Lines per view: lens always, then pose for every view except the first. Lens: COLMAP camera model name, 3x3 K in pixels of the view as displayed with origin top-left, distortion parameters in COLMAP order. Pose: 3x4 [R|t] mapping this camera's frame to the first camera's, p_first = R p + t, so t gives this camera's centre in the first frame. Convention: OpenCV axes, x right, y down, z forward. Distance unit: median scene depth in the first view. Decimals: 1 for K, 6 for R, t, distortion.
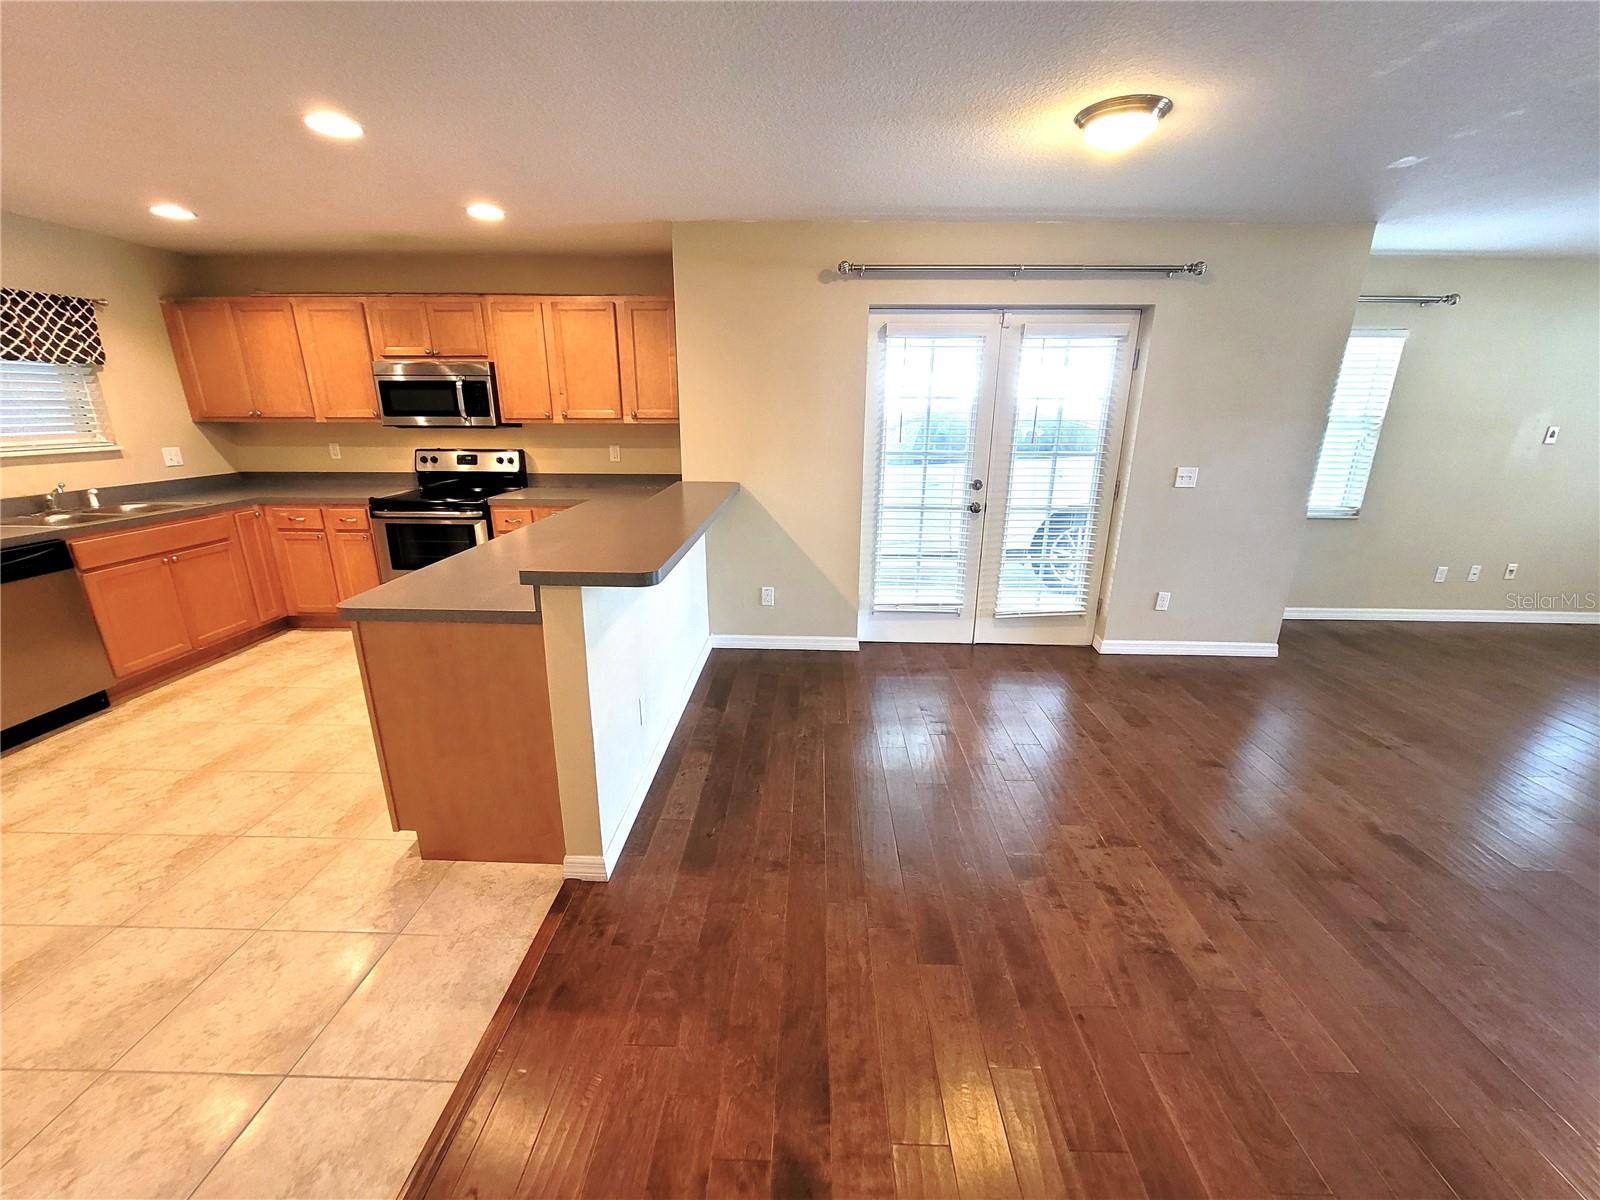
lens RADIAL K [[660.3, 0, 800.6], [0, 660.3, 608.5], [0, 0, 1]] dist [-0.013406, 0.006616]
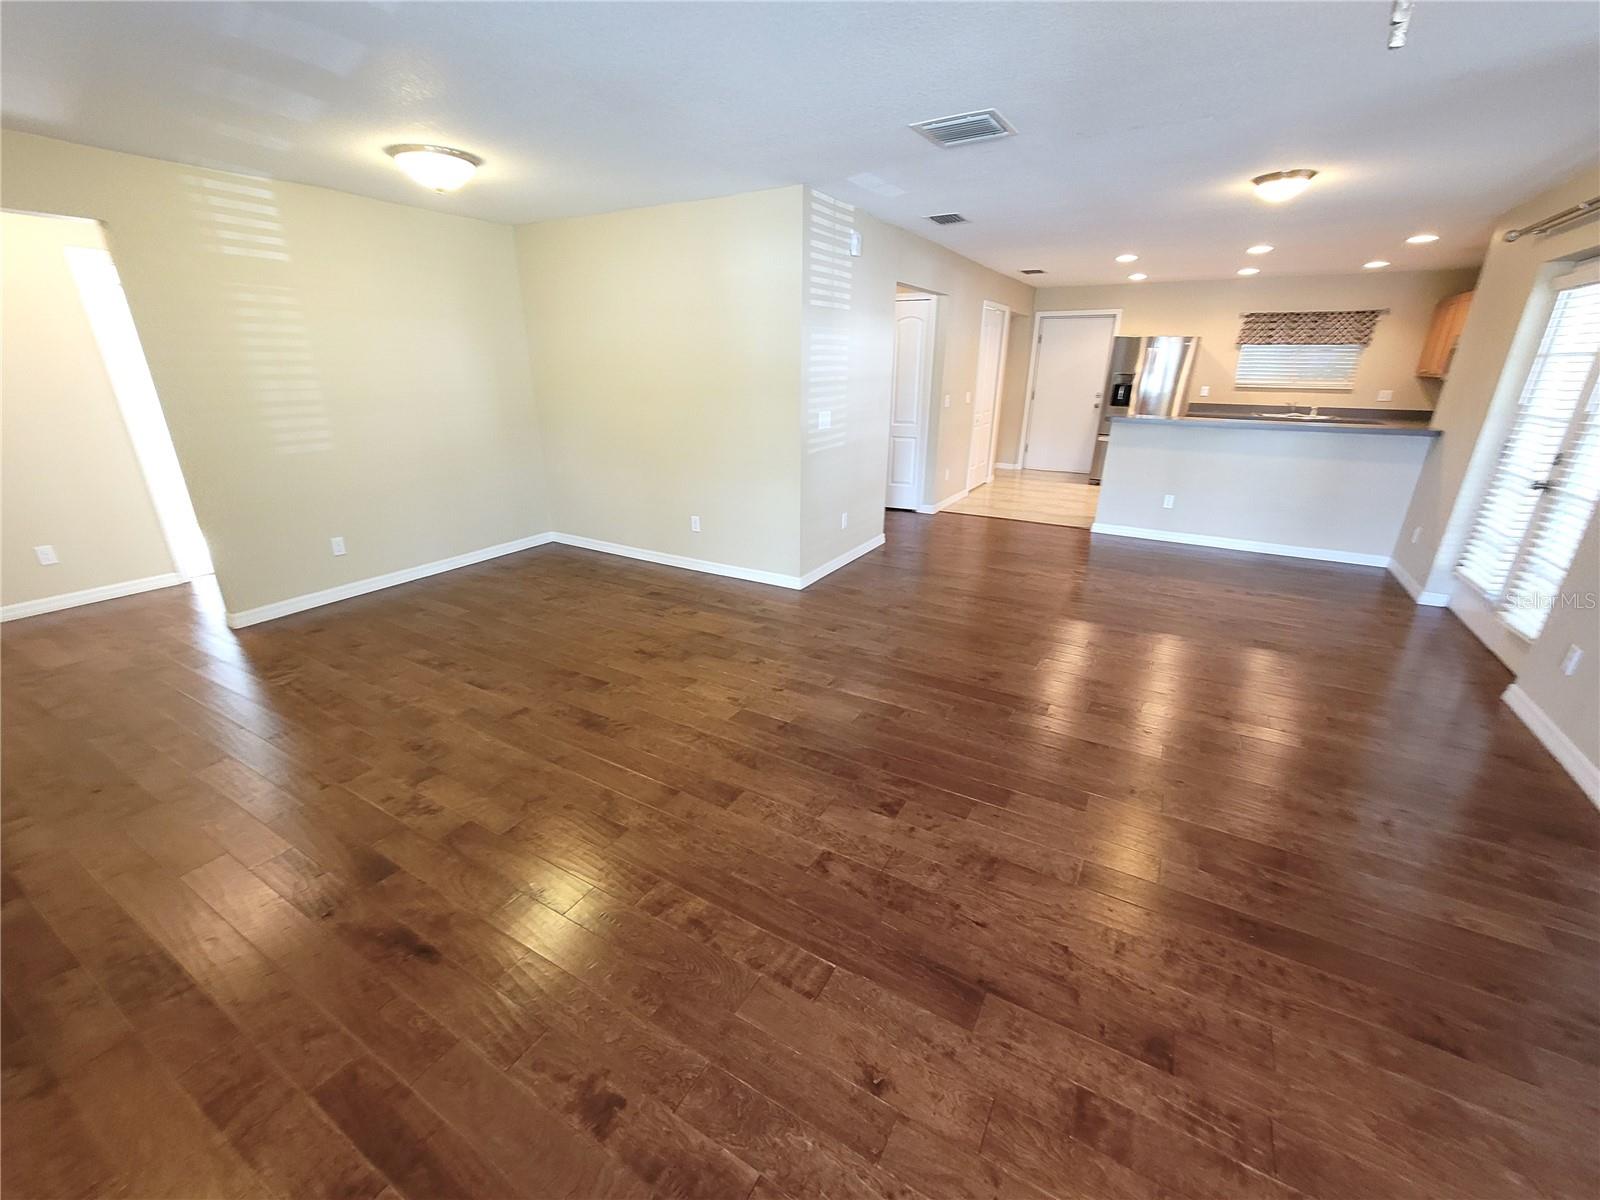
lens RADIAL K [[660.3, 0, 800.6], [0, 660.3, 608.5], [0, 0, 1]] dist [-0.013406, 0.006616]
pose [[-0.479003, 0.299416, -0.825170, 1.401429], [-0.267504, 0.845528, 0.462086, -0.144236], [0.836061, 0.442077, -0.324916, 0.523006]]
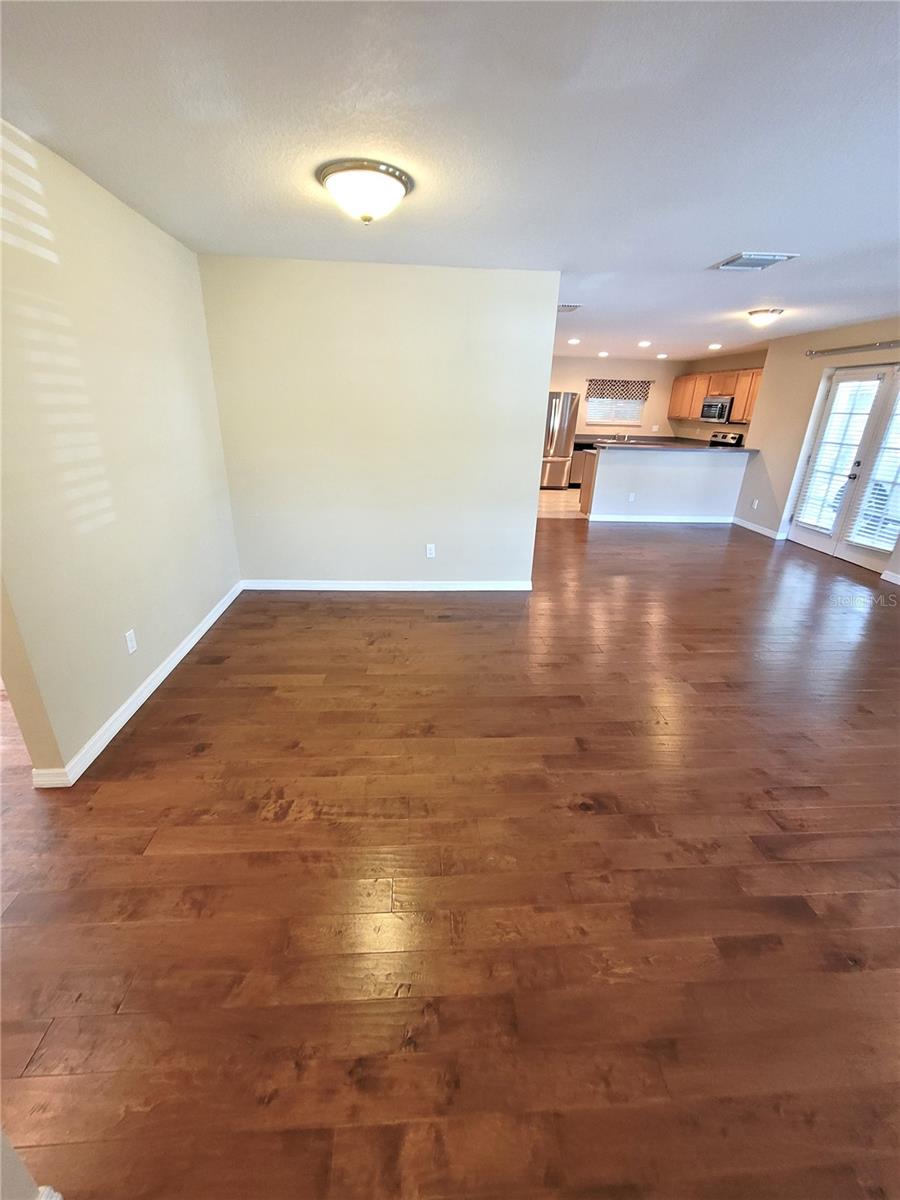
lens RADIAL K [[495.2, 0, 444.1], [0, 495.2, 598.3], [0, 0, 1]] dist [-0.013406, 0.006616]
pose [[0.100963, 0.361368, -0.926941, 1.454072], [-0.320532, 0.893838, 0.313550, 0.079536], [0.941842, 0.265457, 0.206074, -0.233311]]
